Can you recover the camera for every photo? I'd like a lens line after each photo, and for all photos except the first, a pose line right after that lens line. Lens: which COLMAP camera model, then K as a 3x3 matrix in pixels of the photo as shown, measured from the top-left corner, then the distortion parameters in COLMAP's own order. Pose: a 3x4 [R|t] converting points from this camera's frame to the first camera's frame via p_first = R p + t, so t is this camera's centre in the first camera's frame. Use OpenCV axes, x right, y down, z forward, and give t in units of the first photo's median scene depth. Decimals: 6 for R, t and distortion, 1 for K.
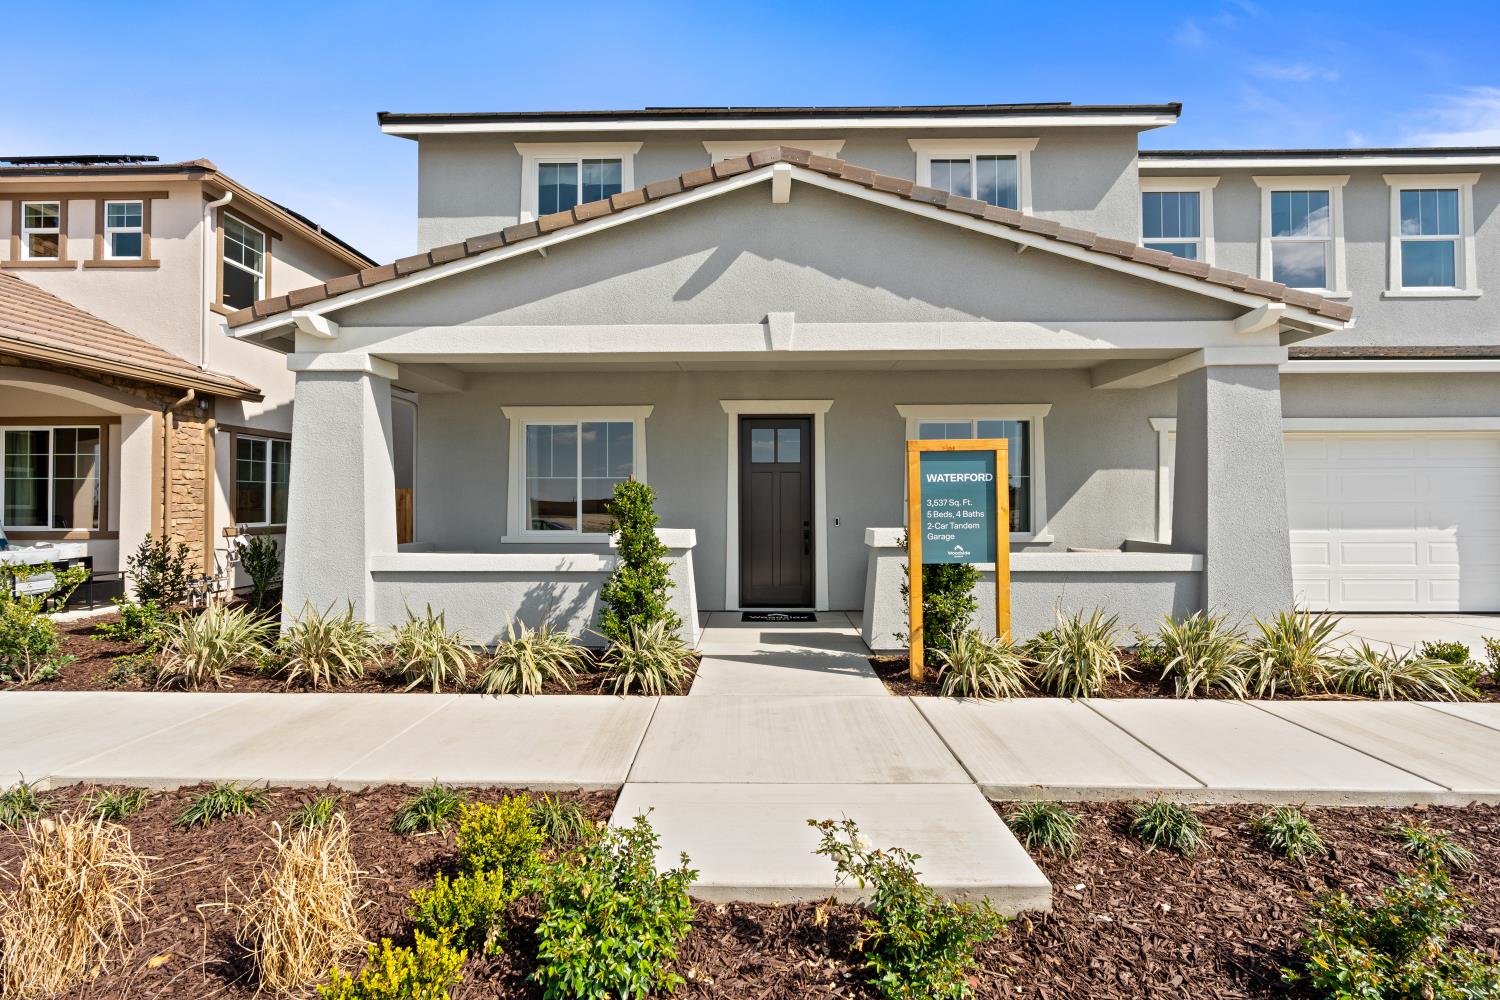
lens RADIAL K [[696.2, 0, 750.0], [0, 696.2, 500.0], [0, 0, 1]] dist [0.001824, 0.000074]
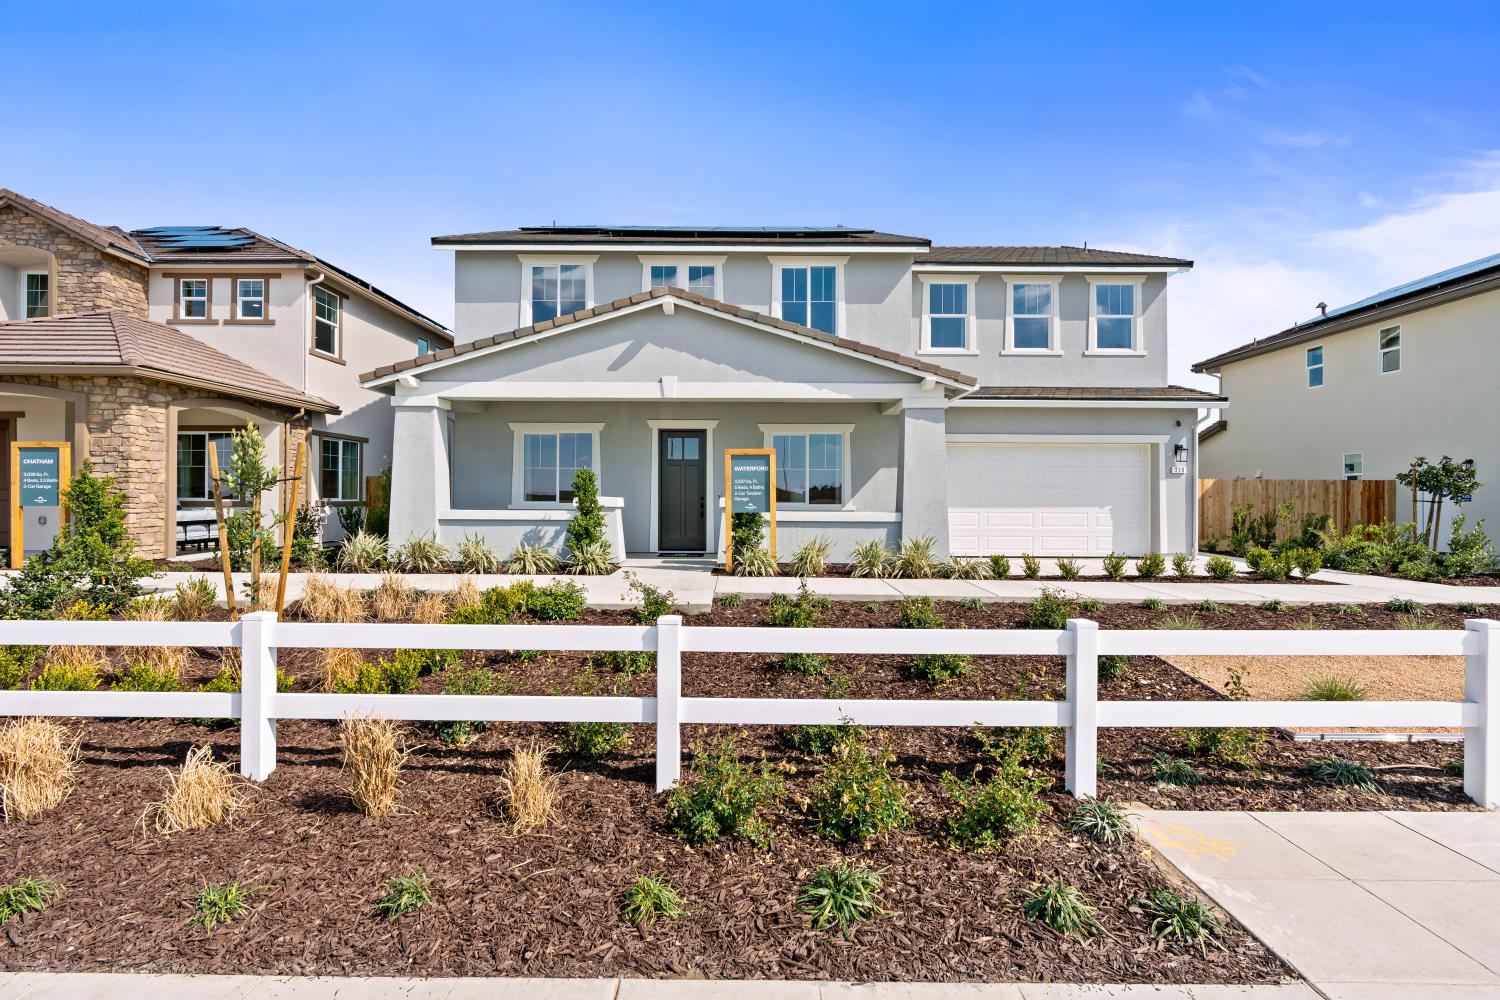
lens RADIAL K [[693.5, 0, 751.9], [0, 693.5, 508.9], [0, 0, 1]] dist [-0.004010, 0.000025]
pose [[0.999745, 0.006631, 0.021600, 0.165473], [-0.007062, 0.999776, 0.019947, 0.026542], [-0.021463, -0.020095, 0.999568, -0.597465]]
